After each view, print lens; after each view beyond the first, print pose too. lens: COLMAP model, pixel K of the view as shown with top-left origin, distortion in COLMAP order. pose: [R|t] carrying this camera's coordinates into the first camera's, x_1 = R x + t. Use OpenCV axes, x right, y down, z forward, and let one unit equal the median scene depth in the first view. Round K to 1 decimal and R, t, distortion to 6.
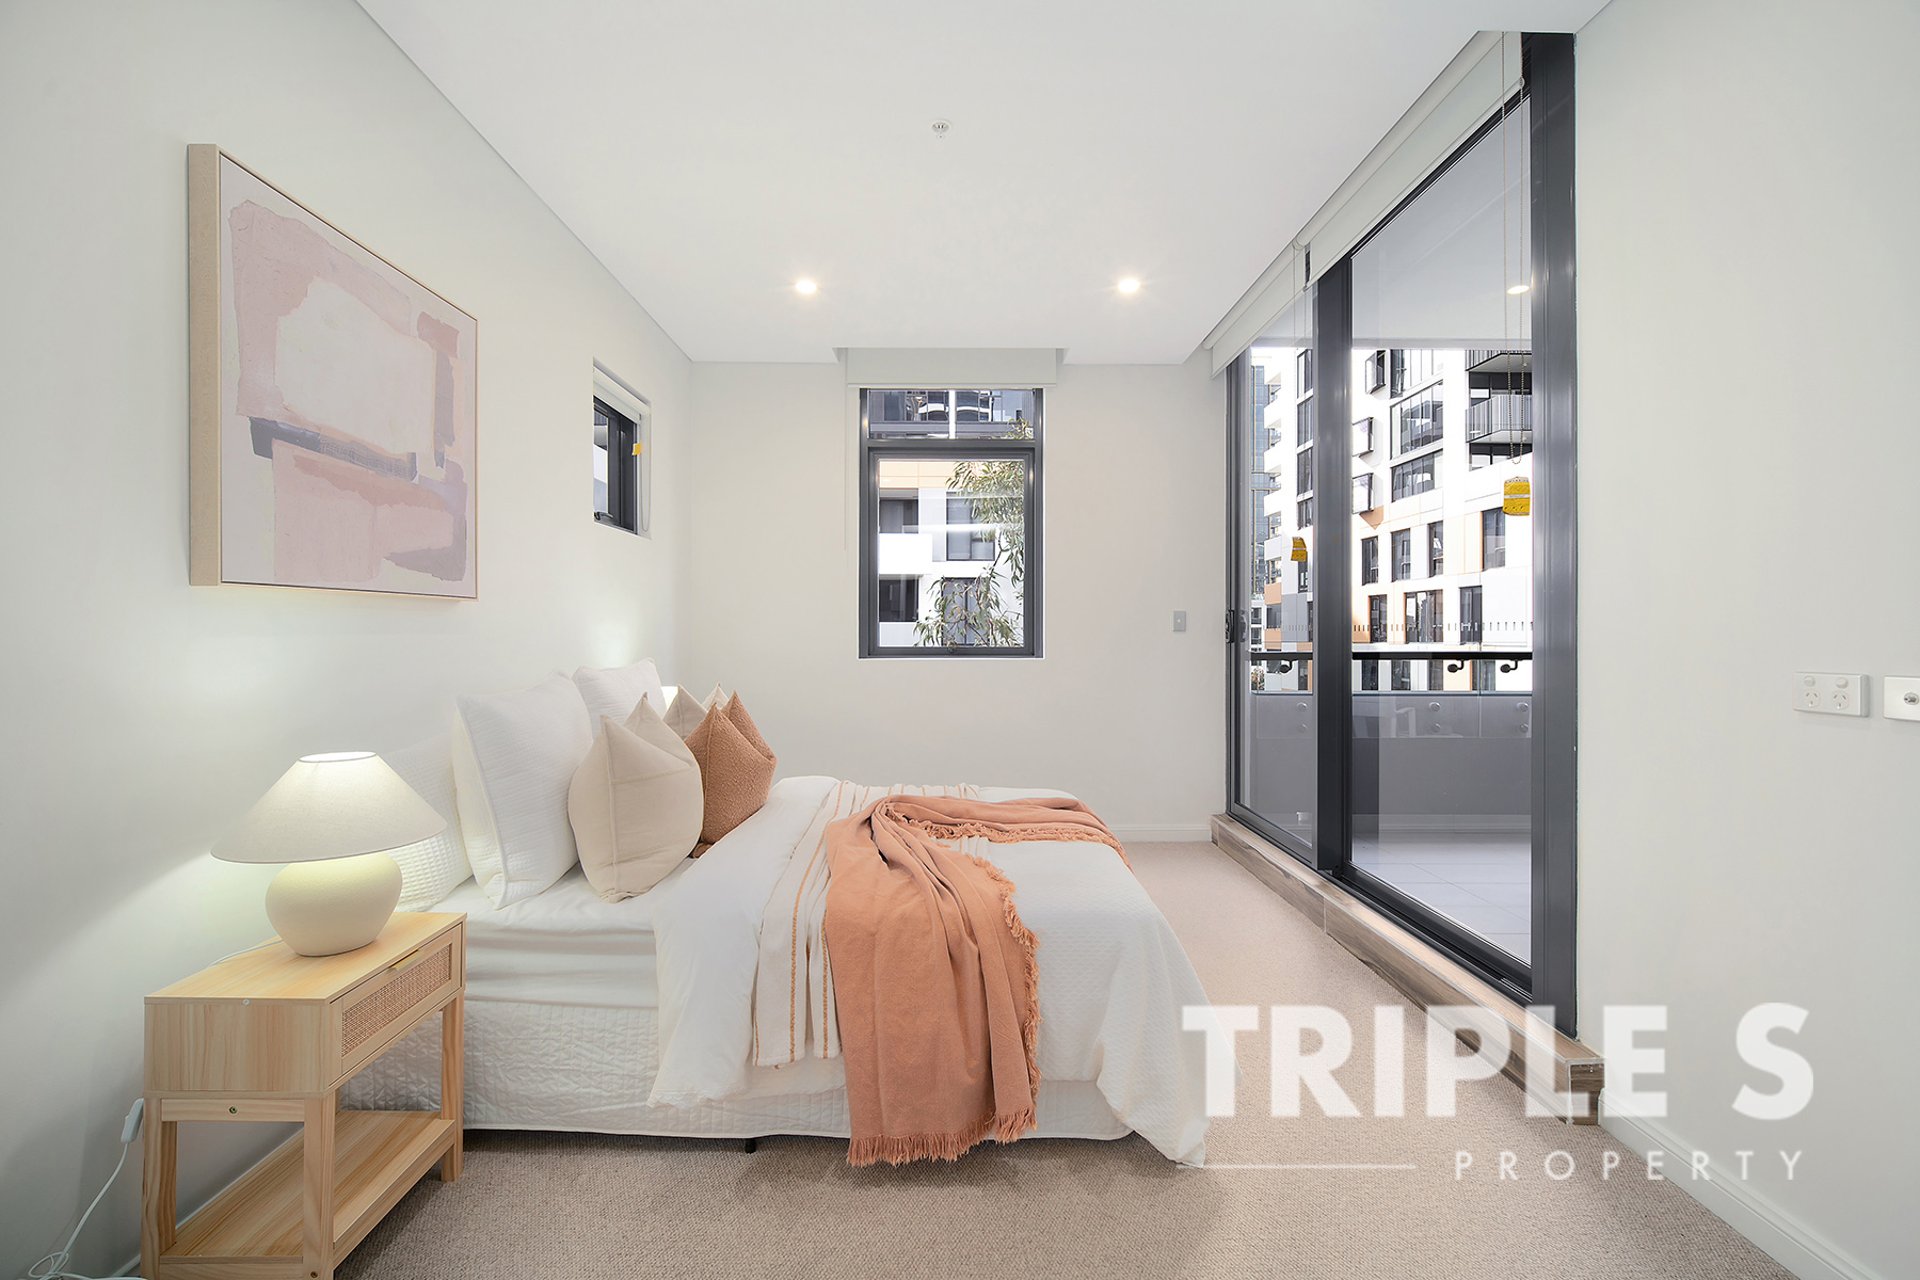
lens RADIAL K [[790.3, 0, 951.5], [0, 790.3, 633.3], [0, 0, 1]] dist [-0.000580, -0.001811]
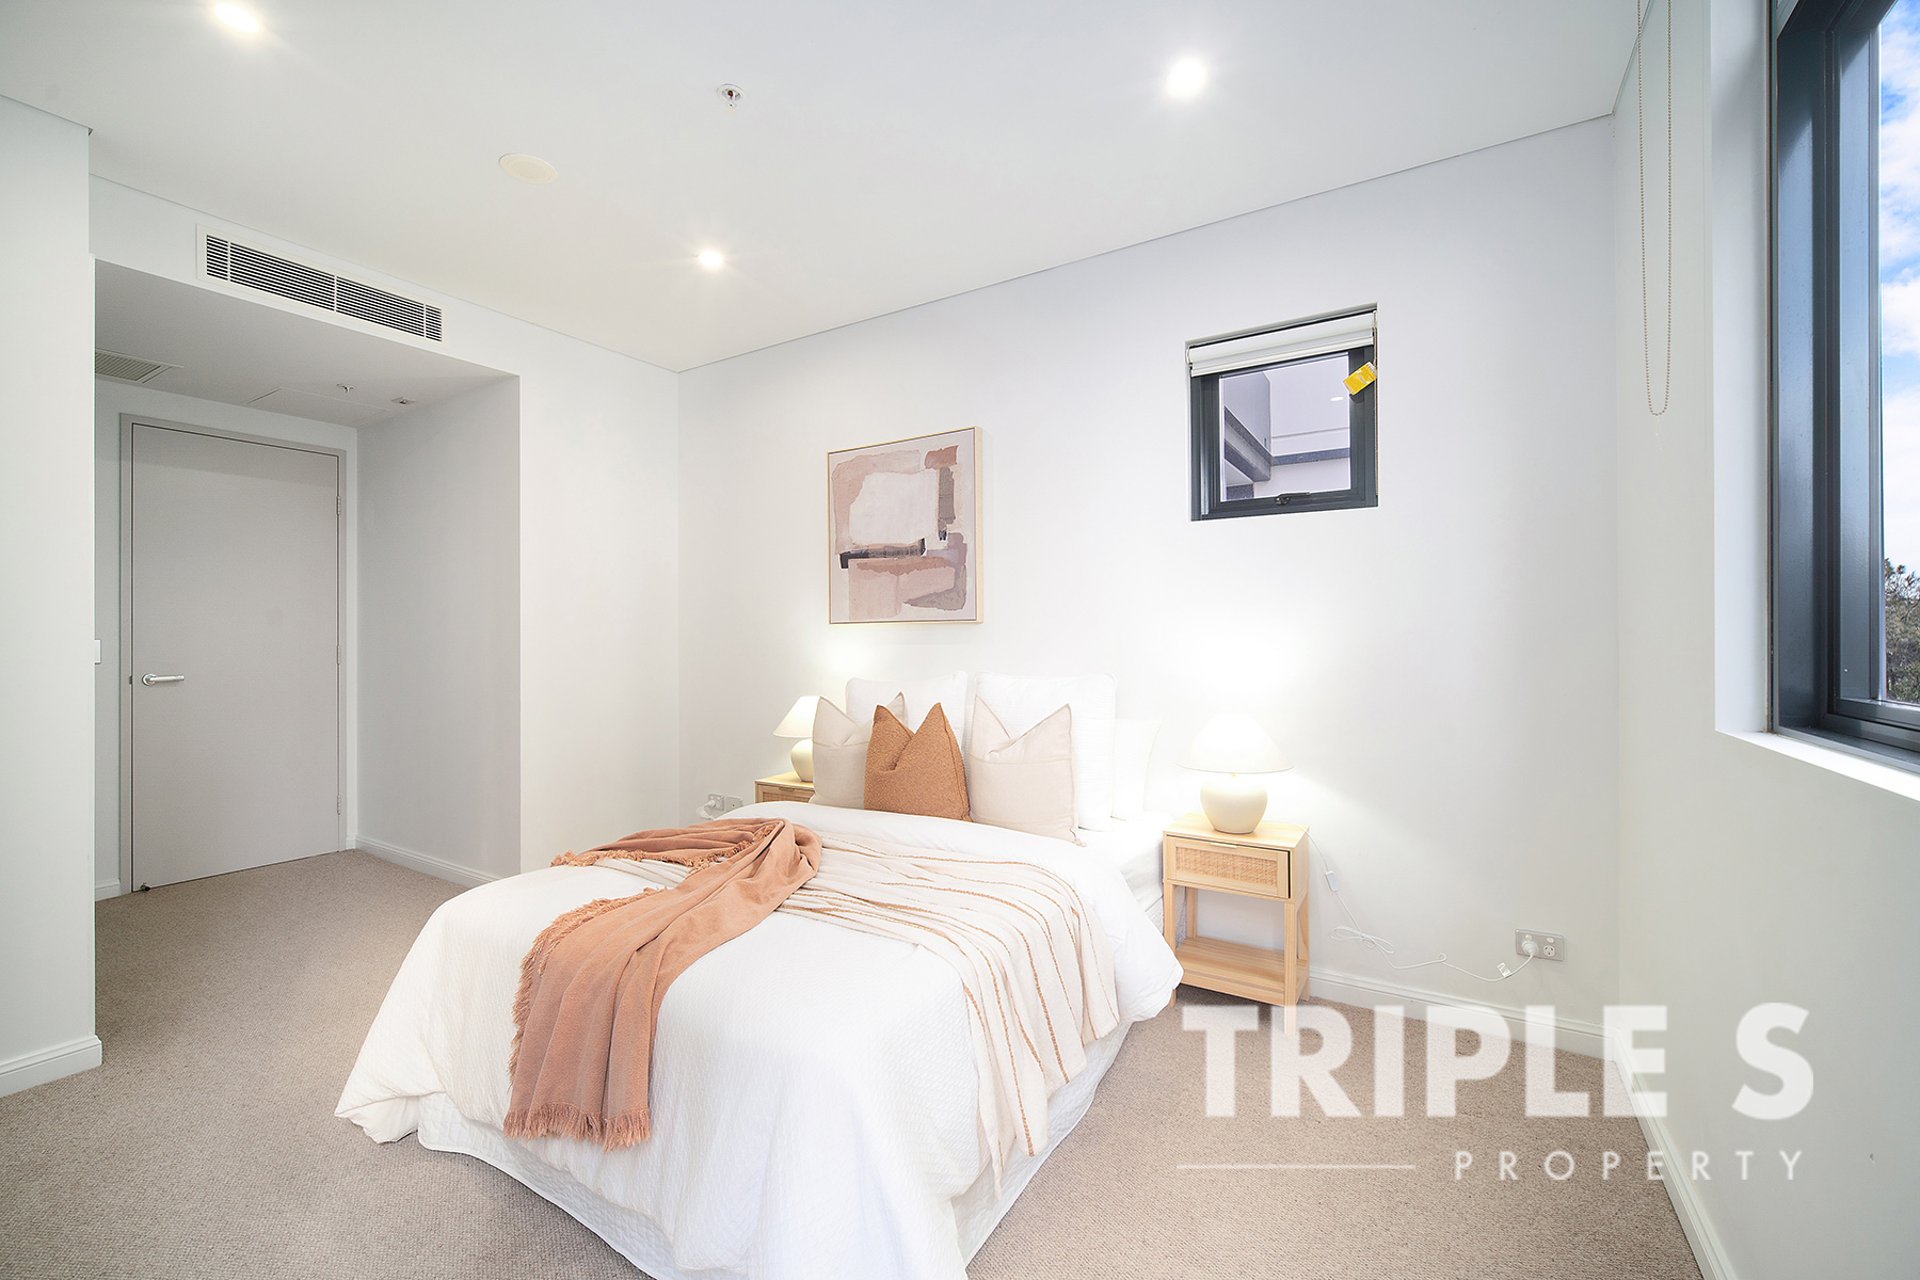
lens RADIAL K [[790.3, 0, 955.1], [0, 790.3, 645.3], [0, 0, 1]] dist [-0.000580, -0.001811]
pose [[-0.546133, 0.002078, -0.837696, 0.695372], [-0.001152, 0.999994, 0.003232, -0.003085], [0.837698, 0.002730, -0.546127, 1.944142]]
